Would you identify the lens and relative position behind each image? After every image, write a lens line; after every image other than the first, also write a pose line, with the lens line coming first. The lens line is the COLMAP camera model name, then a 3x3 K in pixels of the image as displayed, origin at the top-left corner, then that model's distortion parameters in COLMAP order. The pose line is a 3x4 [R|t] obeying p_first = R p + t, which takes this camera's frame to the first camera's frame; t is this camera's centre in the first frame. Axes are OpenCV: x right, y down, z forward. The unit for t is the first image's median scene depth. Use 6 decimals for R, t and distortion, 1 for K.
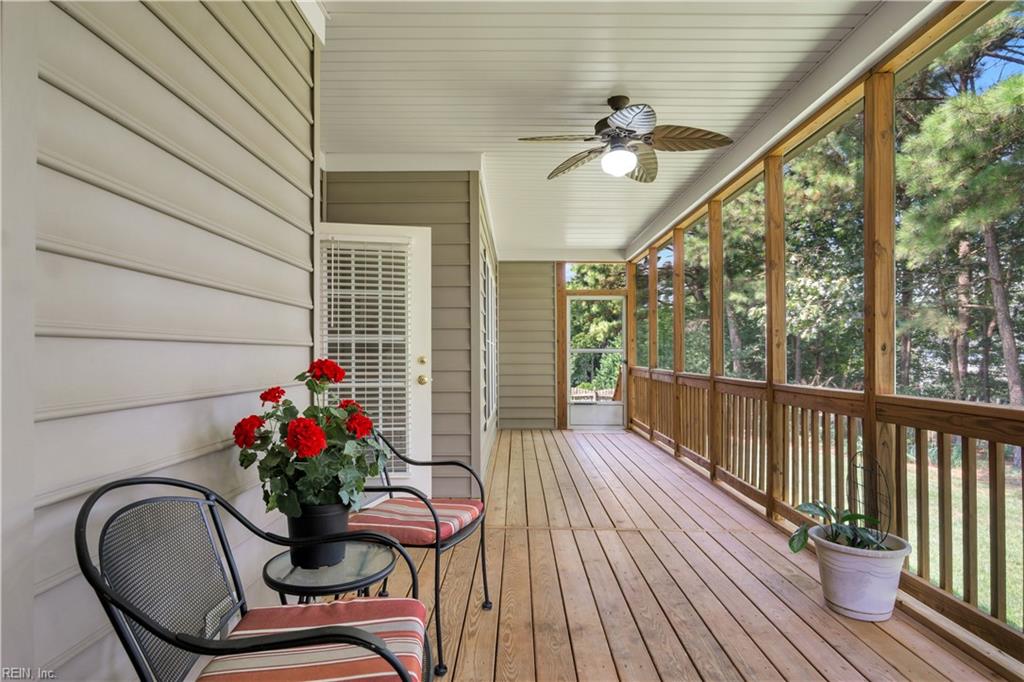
lens RADIAL K [[546.5, 0, 510.1], [0, 546.5, 353.9], [0, 0, 1]] dist [-0.020713, 0.000567]
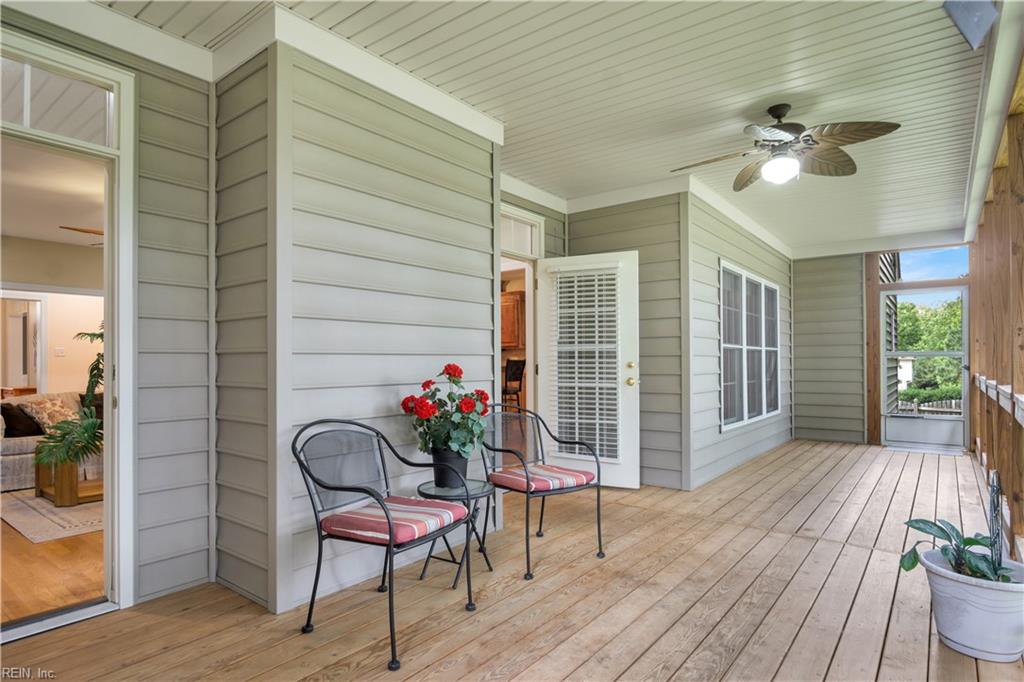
lens RADIAL K [[546.5, 0, 510.1], [0, 546.5, 353.9], [0, 0, 1]] dist [-0.020713, 0.000567]
pose [[0.806965, -0.010722, -0.590502, 0.325602], [0.005296, 0.999926, -0.010919, -0.000708], [0.590576, 0.005684, 0.806962, -0.097765]]
